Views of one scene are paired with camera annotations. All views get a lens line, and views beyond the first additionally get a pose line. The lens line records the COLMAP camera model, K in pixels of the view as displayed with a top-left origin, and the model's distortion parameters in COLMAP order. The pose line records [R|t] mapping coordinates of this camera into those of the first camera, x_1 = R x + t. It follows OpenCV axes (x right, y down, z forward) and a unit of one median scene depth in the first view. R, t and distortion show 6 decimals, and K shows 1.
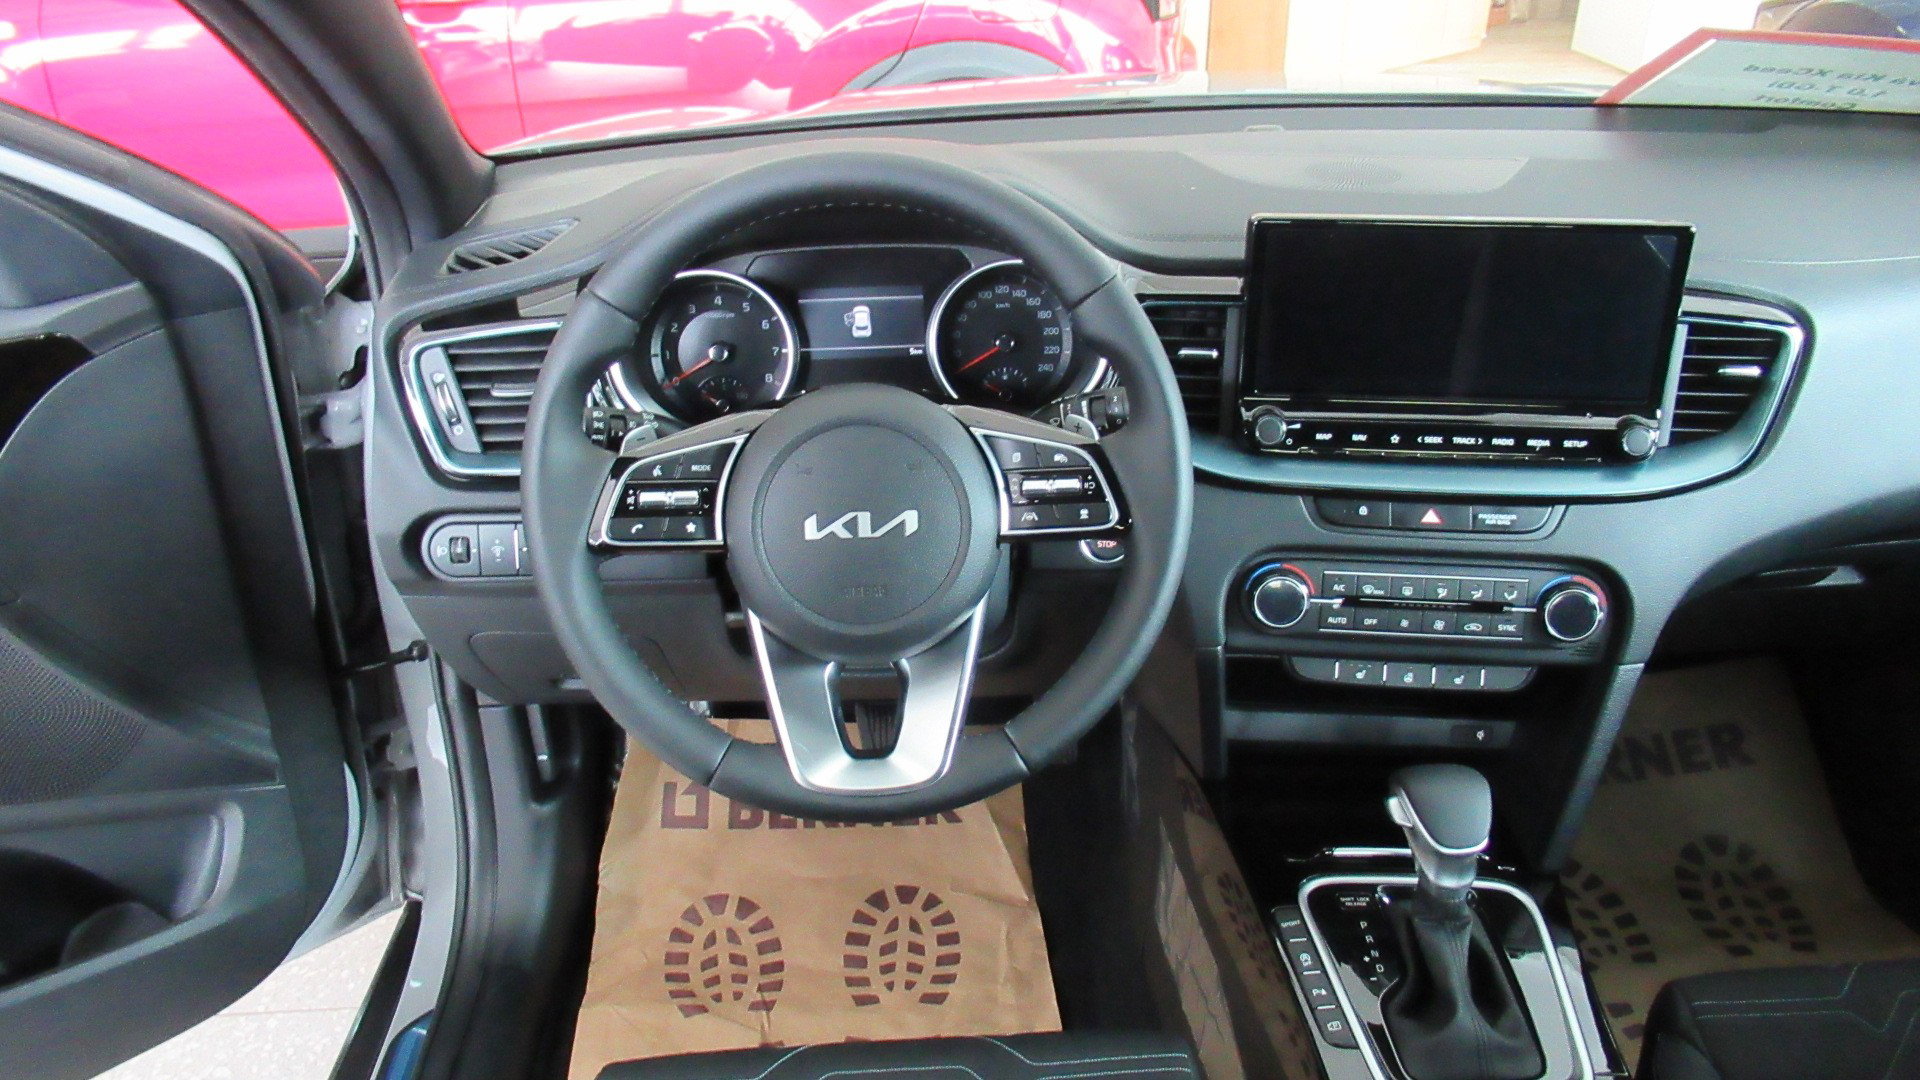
lens RADIAL K [[1407.2, 0, 960.0], [0, 1407.2, 540.0], [0, 0, 1]] dist [0.002838, 0.000680]
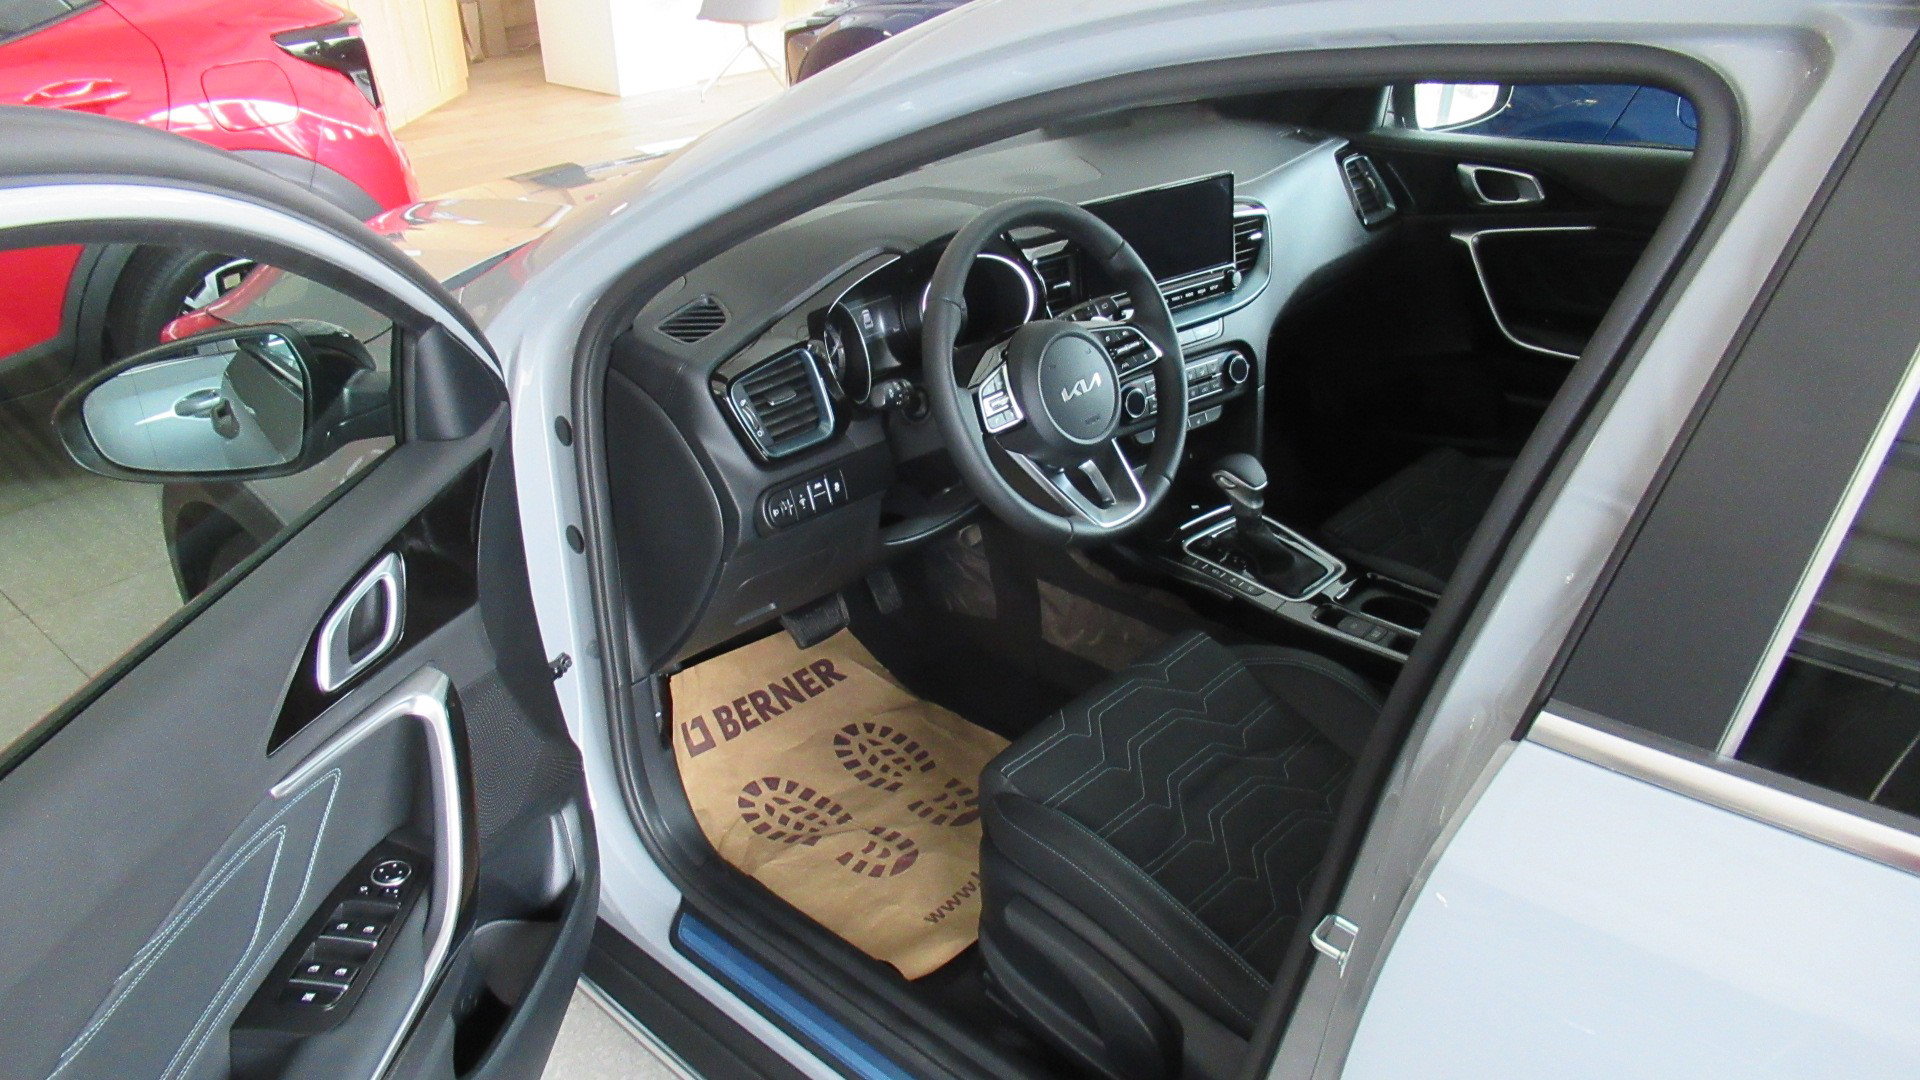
lens RADIAL K [[1407.2, 0, 960.0], [0, 1407.2, 540.0], [0, 0, 1]] dist [0.002838, 0.000680]
pose [[0.723523, -0.318862, 0.612243, -1.166867], [0.329457, 0.938897, 0.099648, -0.049563], [-0.606607, 0.129610, 0.784365, -0.303060]]
